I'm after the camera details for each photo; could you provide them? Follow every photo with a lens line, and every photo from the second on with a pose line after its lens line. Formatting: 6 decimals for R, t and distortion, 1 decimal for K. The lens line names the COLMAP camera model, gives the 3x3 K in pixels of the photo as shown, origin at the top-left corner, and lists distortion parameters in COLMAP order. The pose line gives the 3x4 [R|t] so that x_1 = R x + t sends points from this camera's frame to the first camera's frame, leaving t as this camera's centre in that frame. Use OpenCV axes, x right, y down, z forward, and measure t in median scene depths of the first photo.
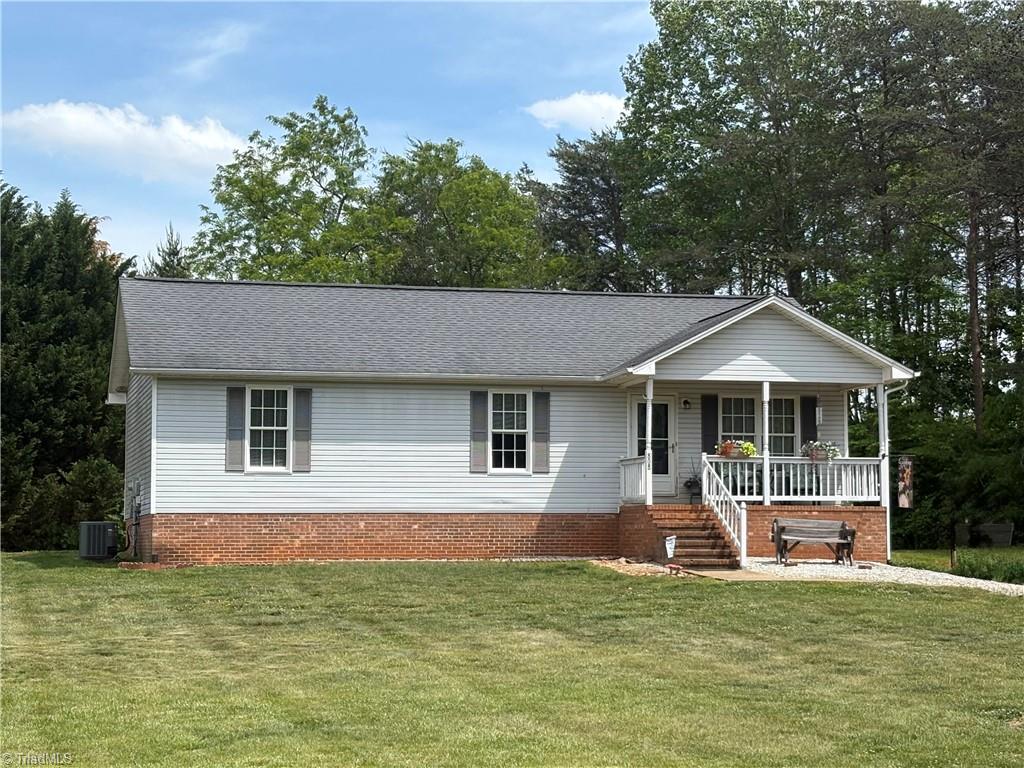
lens RADIAL K [[2077.3, 0, 517.8], [0, 2077.3, 378.4], [0, 0, 1]] dist [0.066347, 0.000000]
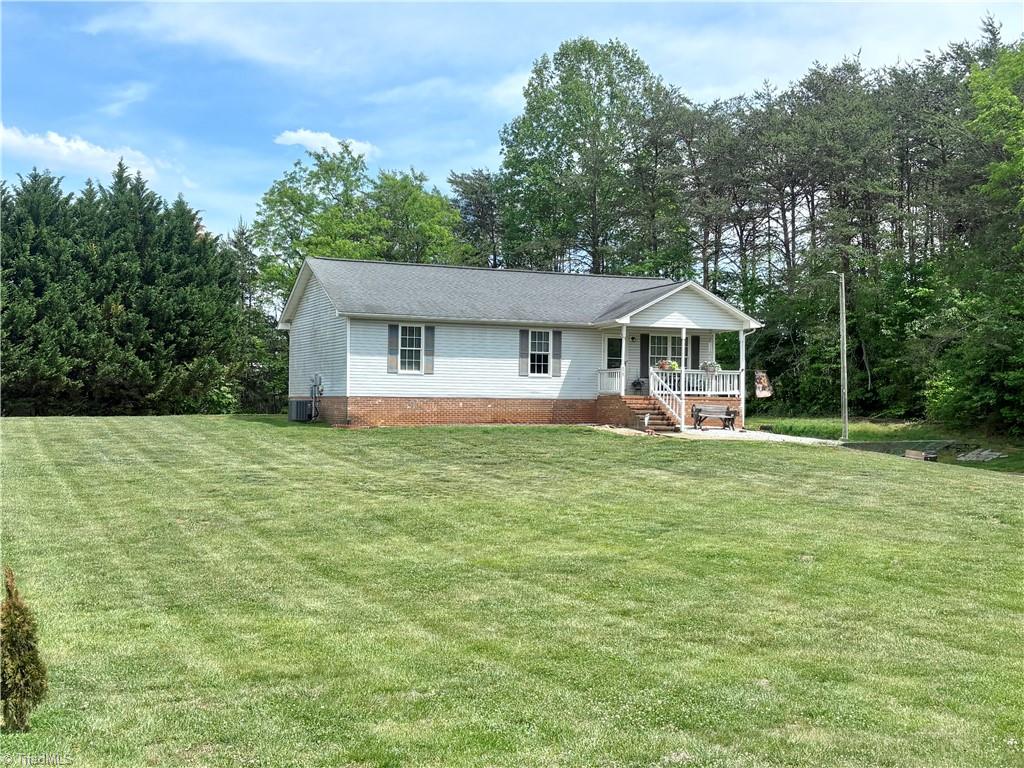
lens RADIAL K [[1250.3, 0, 500.9], [0, 1250.3, 384.2], [0, 0, 1]] dist [0.038460, 0.000000]
pose [[0.989715, 0.016437, 0.142103, -0.190374], [-0.025469, 0.997752, 0.061979, -0.013049], [-0.140765, -0.064961, 0.987910, -0.051861]]
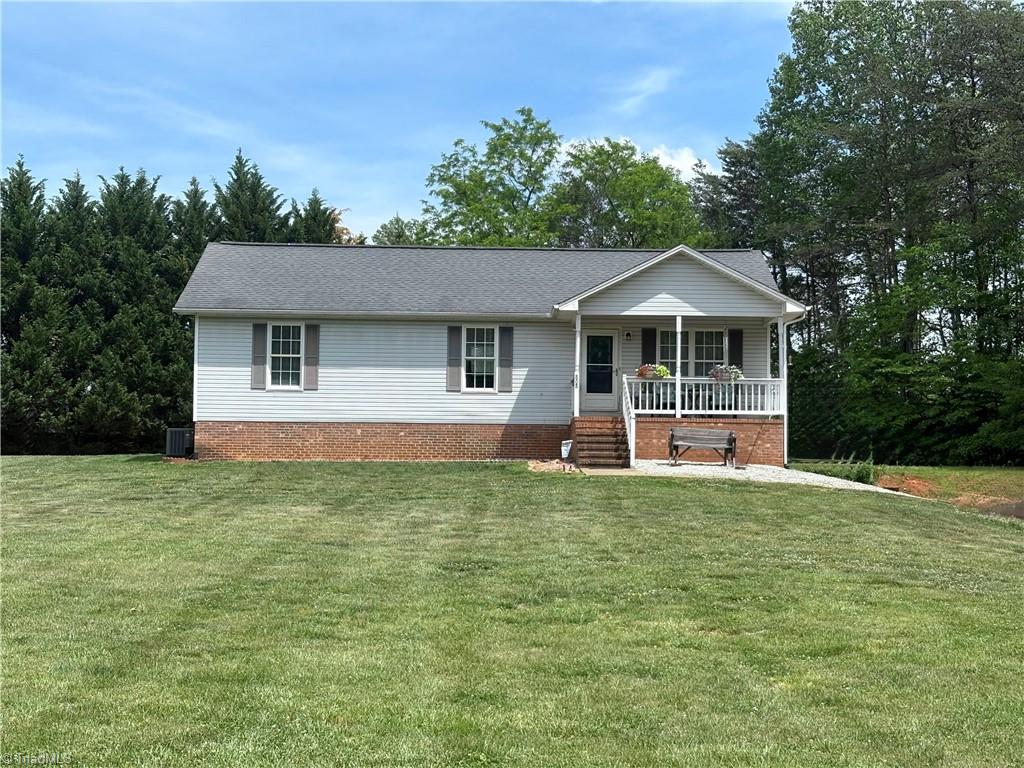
lens RADIAL K [[1601.0, 0, 515.5], [0, 1601.0, 390.5], [0, 0, 1]] dist [0.005398, 0.000000]
pose [[0.974939, 0.000729, -0.222469, 0.233767], [0.005391, 0.999624, 0.026902, 0.019239], [0.222405, -0.027427, 0.974568, 0.067447]]
